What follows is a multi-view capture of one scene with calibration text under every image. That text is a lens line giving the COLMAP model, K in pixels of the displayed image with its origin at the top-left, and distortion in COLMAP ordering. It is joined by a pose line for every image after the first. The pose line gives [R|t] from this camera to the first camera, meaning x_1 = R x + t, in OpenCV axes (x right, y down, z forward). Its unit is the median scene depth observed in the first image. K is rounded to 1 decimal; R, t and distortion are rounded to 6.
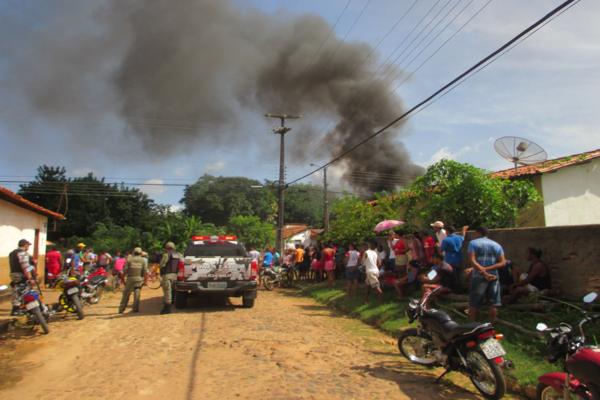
lens RADIAL K [[502.2, 0, 292.1], [0, 502.2, 183.7], [0, 0, 1]] dist [0.009413, -0.161094]
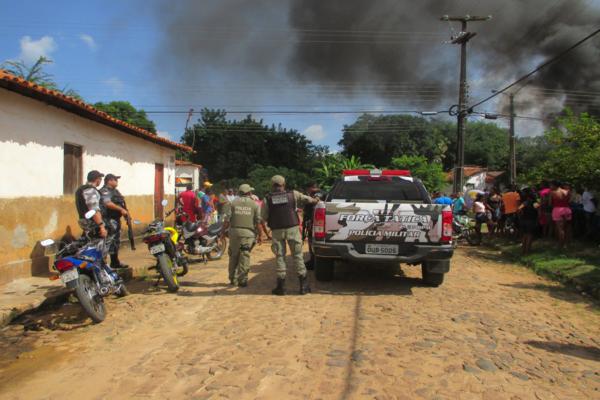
lens RADIAL K [[502.2, 0, 292.1], [0, 502.2, 183.7], [0, 0, 1]] dist [0.009413, -0.161094]
pose [[0.950626, 0.010865, -0.310147, -0.050840], [0.023407, 0.994030, 0.106565, 0.046053], [0.309454, -0.108563, 0.944697, 0.316948]]
